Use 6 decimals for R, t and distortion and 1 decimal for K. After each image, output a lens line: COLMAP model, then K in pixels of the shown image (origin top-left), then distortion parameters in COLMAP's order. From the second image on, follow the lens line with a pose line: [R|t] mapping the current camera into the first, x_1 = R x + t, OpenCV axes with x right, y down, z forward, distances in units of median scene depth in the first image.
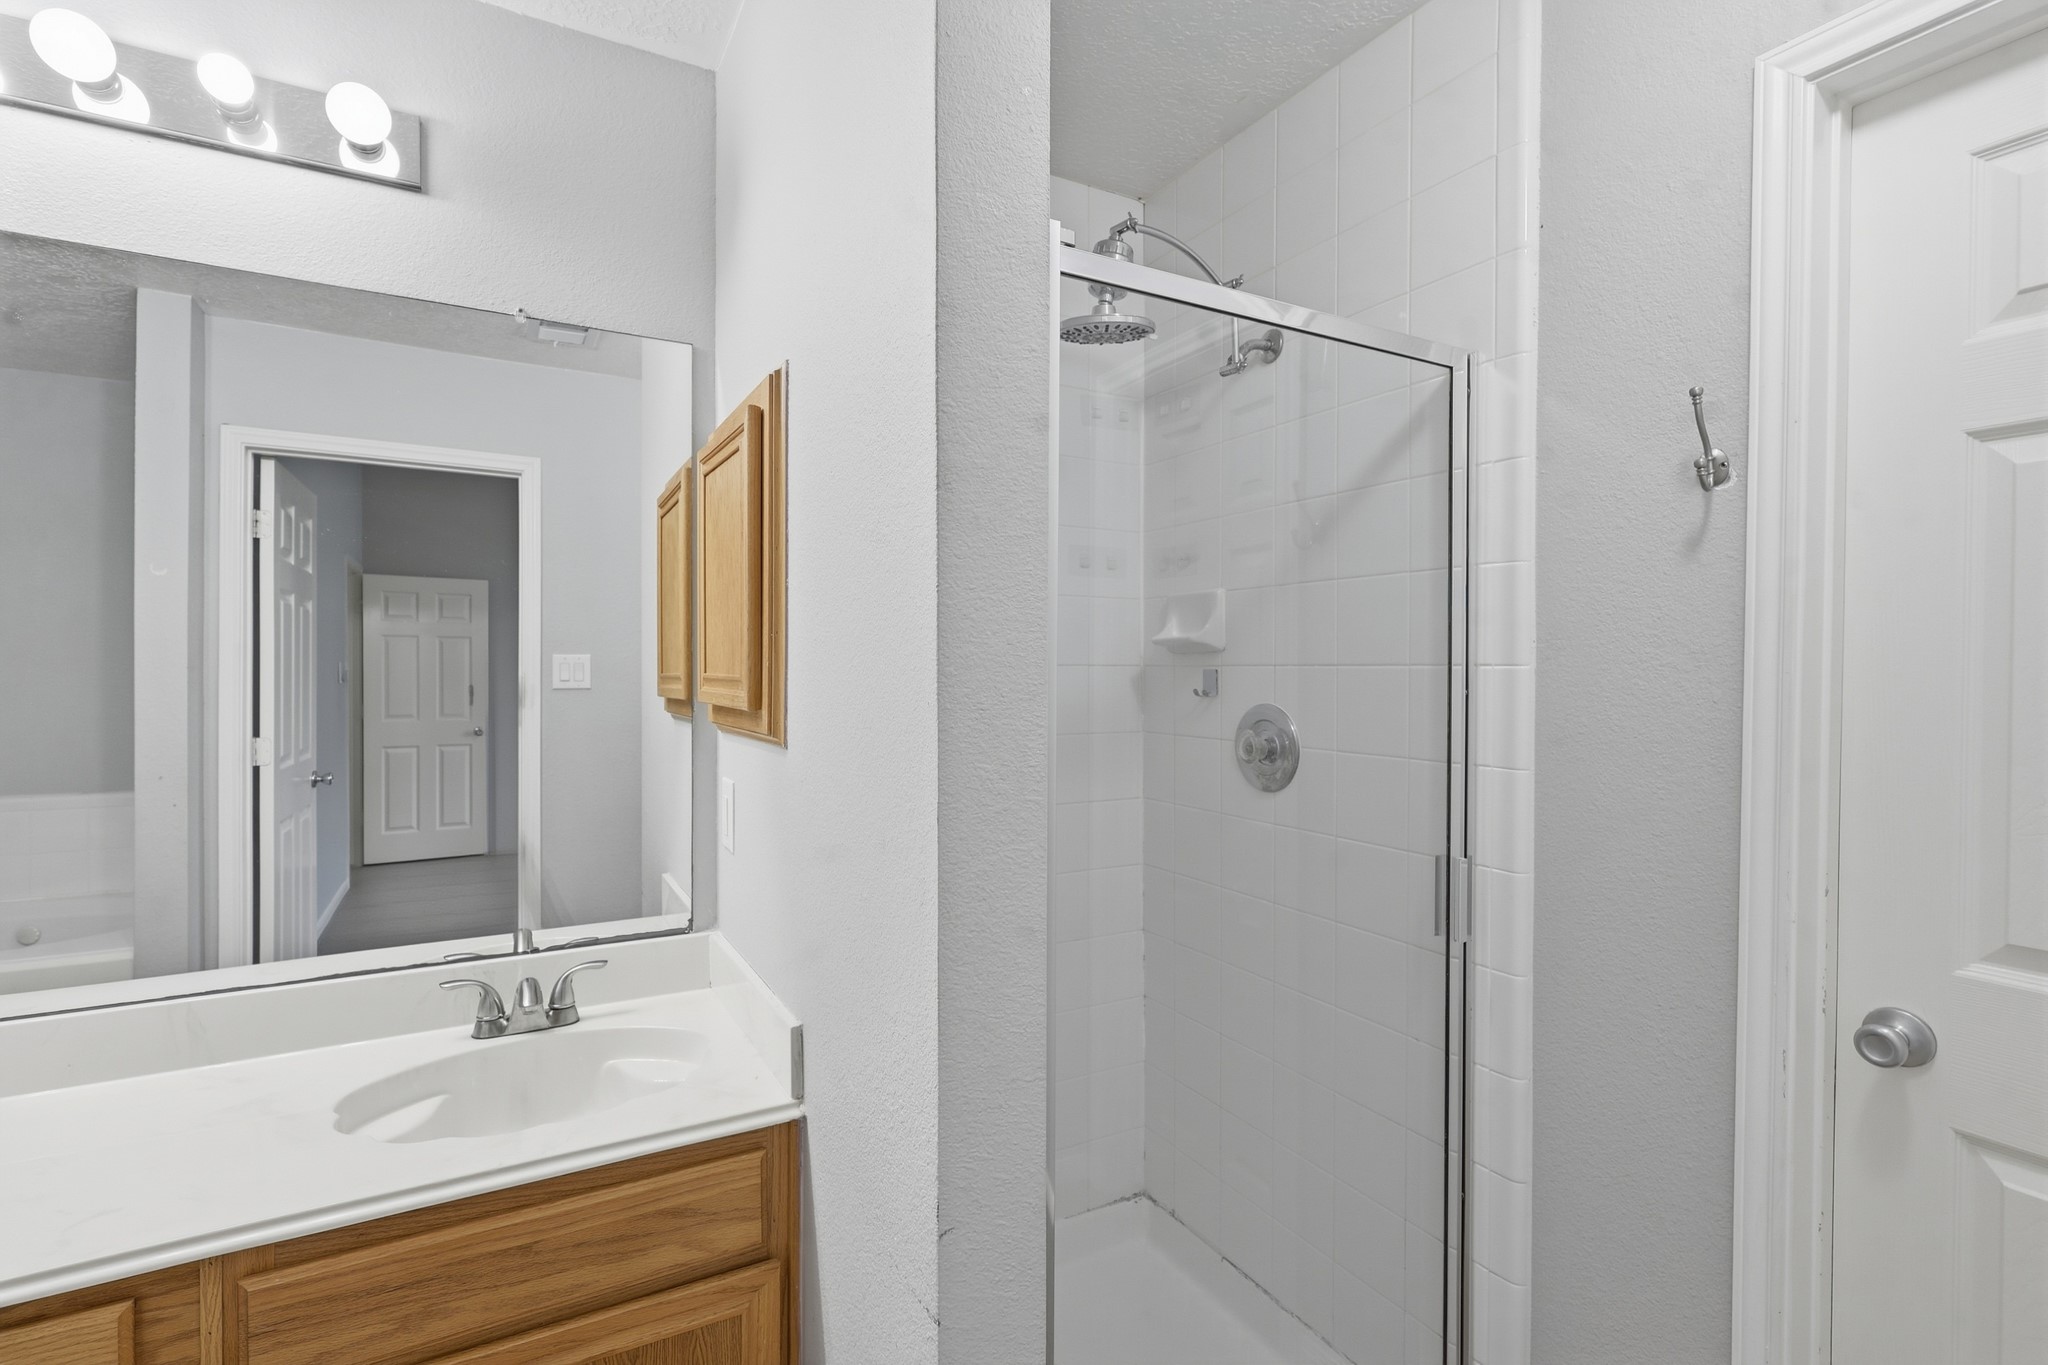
lens RADIAL K [[949.2, 0, 1024.0], [0, 949.2, 682.5], [0, 0, 1]] dist [0.001503, 0.000767]
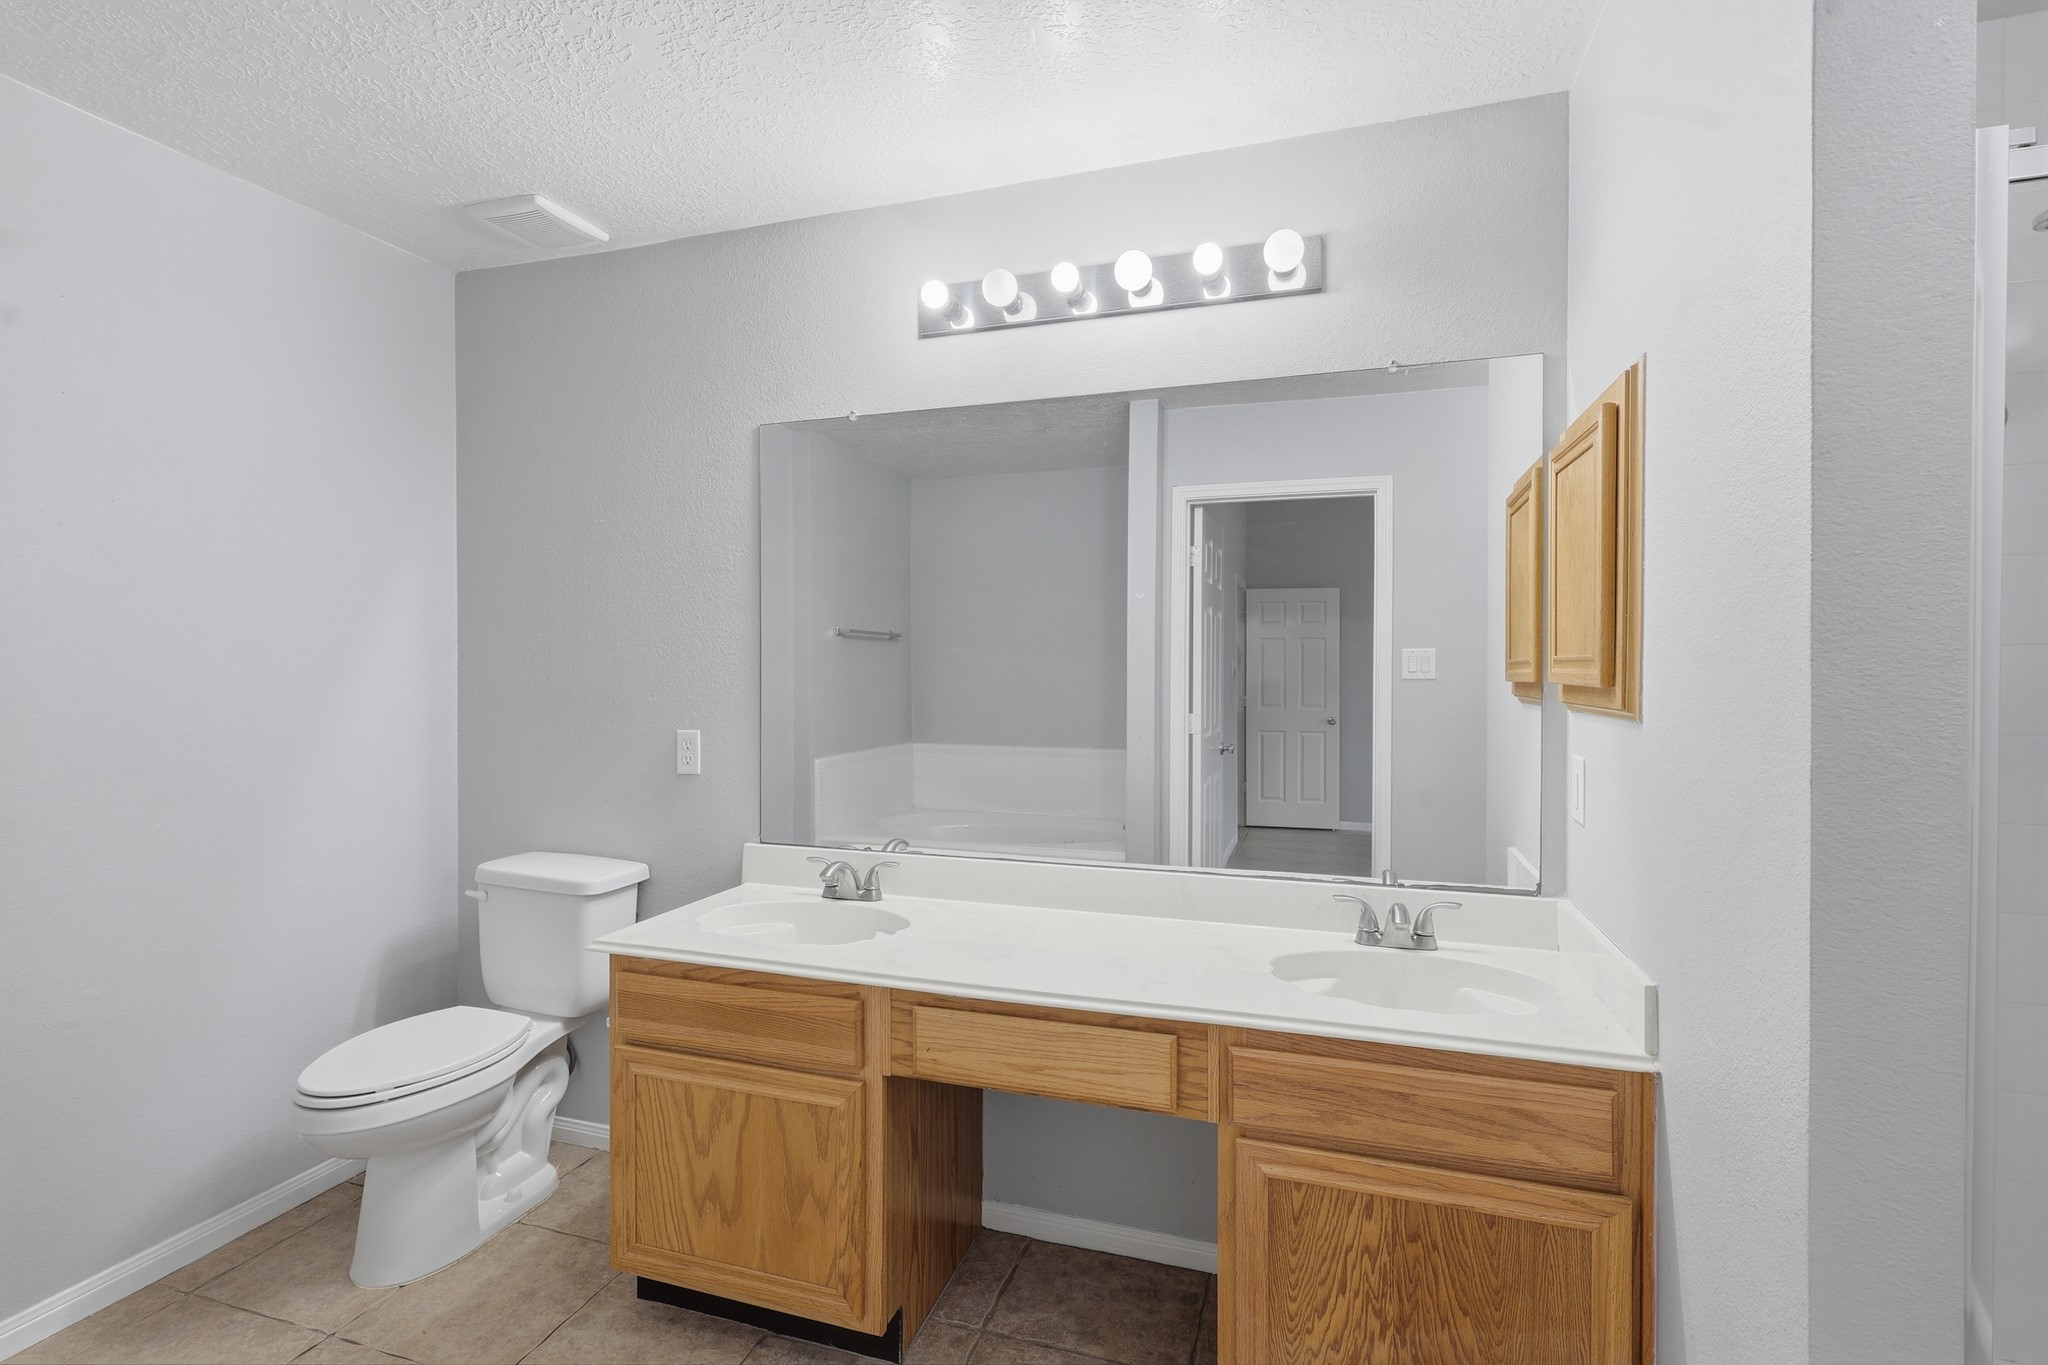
lens RADIAL K [[945.4, 0, 1017.7], [0, 945.4, 676.6], [0, 0, 1]] dist [0.000104, 0.000182]
pose [[0.673019, 0.002893, -0.739619, 0.053338], [-0.007782, 0.999965, -0.003170, 0.024297], [0.739584, 0.007890, 0.673018, -0.196039]]
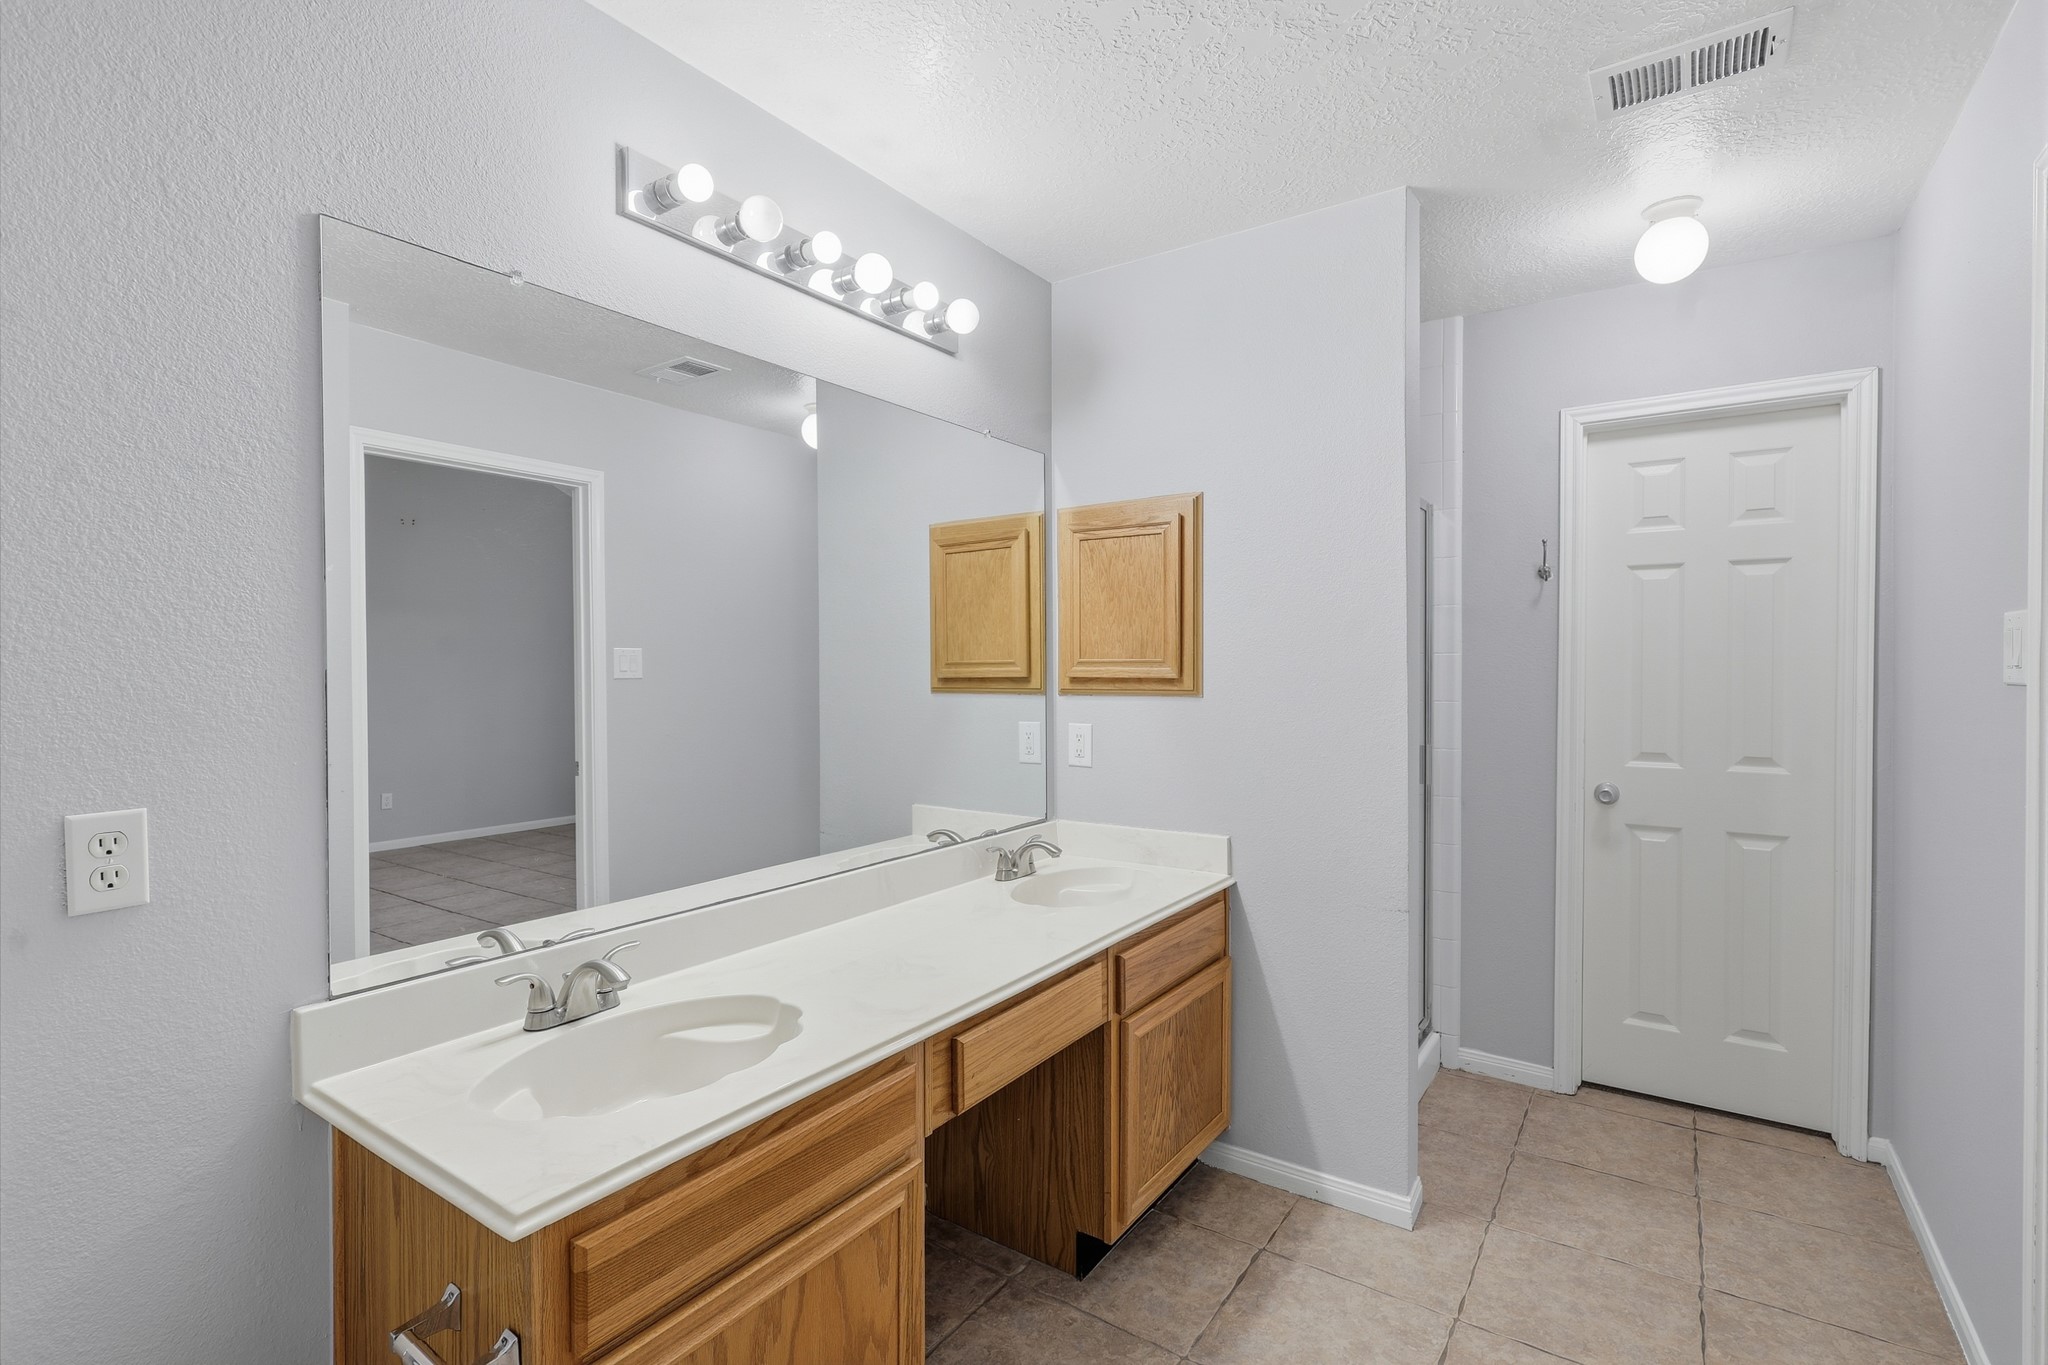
lens RADIAL K [[949.2, 0, 1024.0], [0, 949.2, 682.5], [0, 0, 1]] dist [0.001503, 0.000767]
pose [[0.896560, -0.013245, 0.442725, -1.278733], [0.012086, 0.999912, 0.005440, 0.024519], [-0.442758, 0.000474, 0.896641, -0.485697]]
